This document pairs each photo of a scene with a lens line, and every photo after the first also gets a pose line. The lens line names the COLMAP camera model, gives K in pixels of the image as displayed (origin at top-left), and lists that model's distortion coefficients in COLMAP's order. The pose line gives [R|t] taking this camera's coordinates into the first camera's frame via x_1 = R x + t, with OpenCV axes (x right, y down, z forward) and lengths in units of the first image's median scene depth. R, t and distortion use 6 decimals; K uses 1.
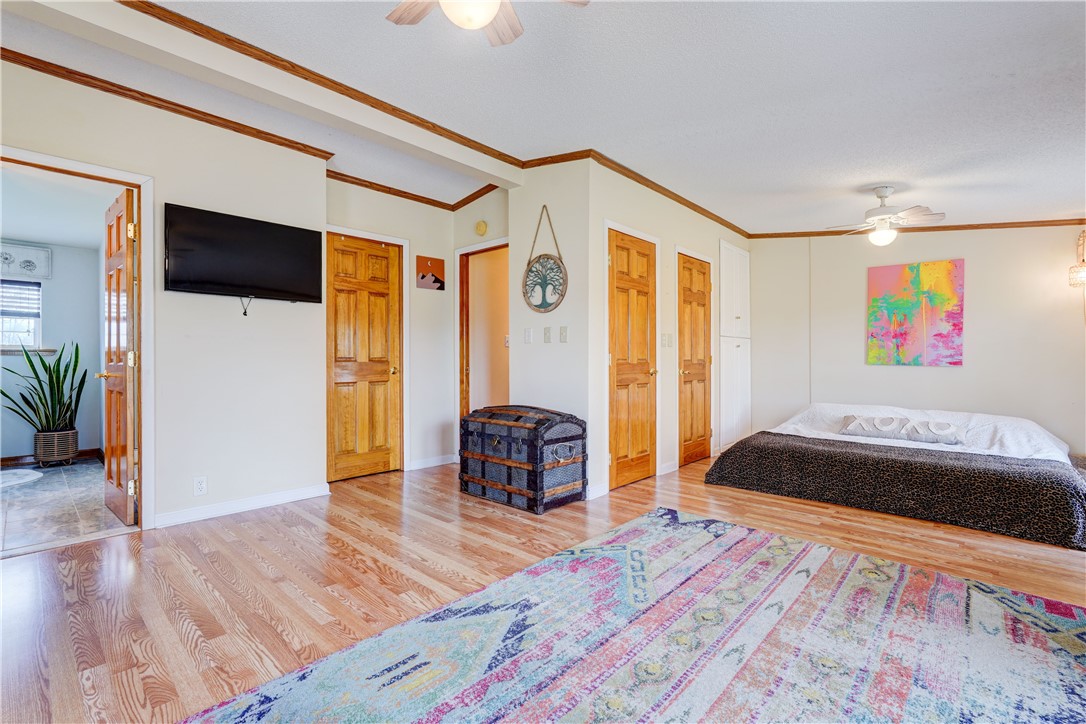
lens RADIAL K [[486.8, 0, 543.0], [0, 486.8, 362.0], [0, 0, 1]] dist [-0.005006, 0.000137]
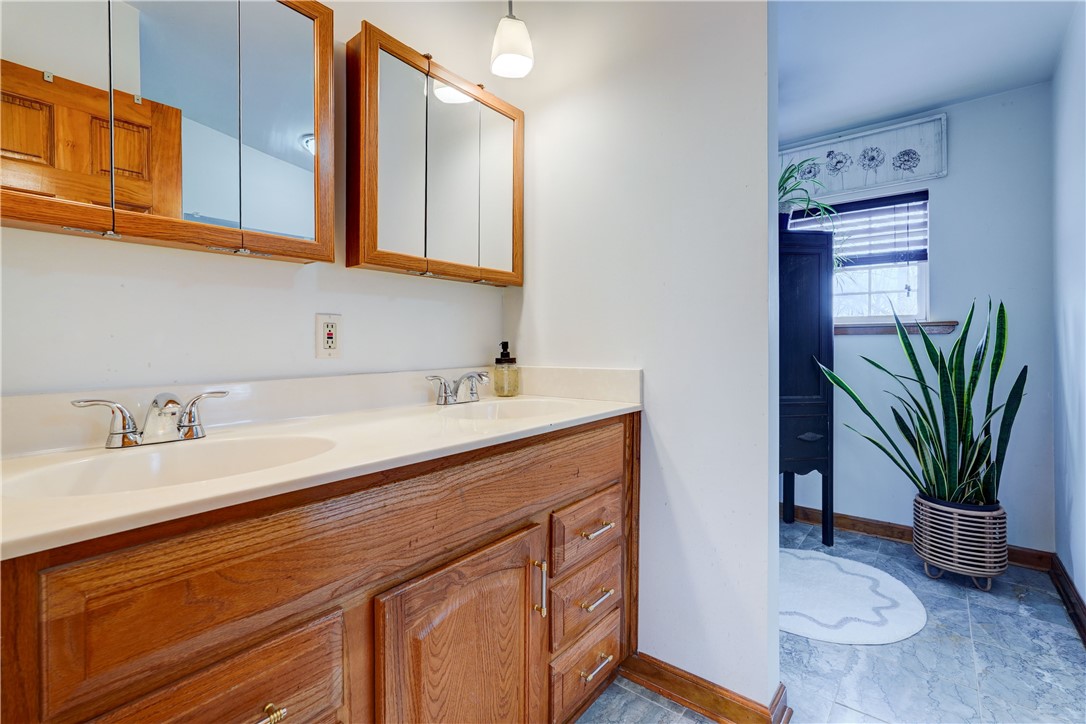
lens RADIAL K [[493.3, 0, 544.2], [0, 493.3, 348.4], [0, 0, 1]] dist [-0.015023, 0.006495]
pose [[0.082902, 0.003948, -0.996550, -0.709236], [0.002352, 0.999989, 0.004158, -0.002048], [0.996555, -0.002688, 0.082892, 0.705992]]
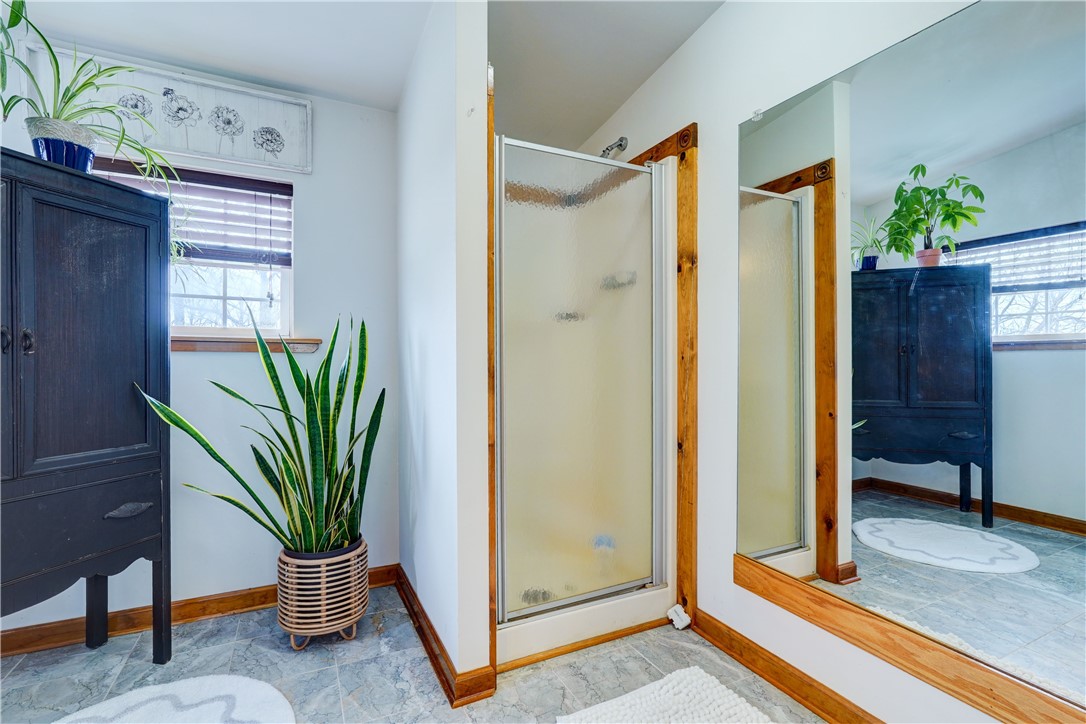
lens RADIAL K [[496.5, 0, 545.8], [0, 496.5, 363.0], [0, 0, 1]] dist [-0.010772, 0.006230]
pose [[0.942593, 0.000936, -0.333943, -0.854199], [-0.000498, 0.999999, 0.001397, -0.006522], [0.333944, -0.001150, 0.942592, 0.832301]]
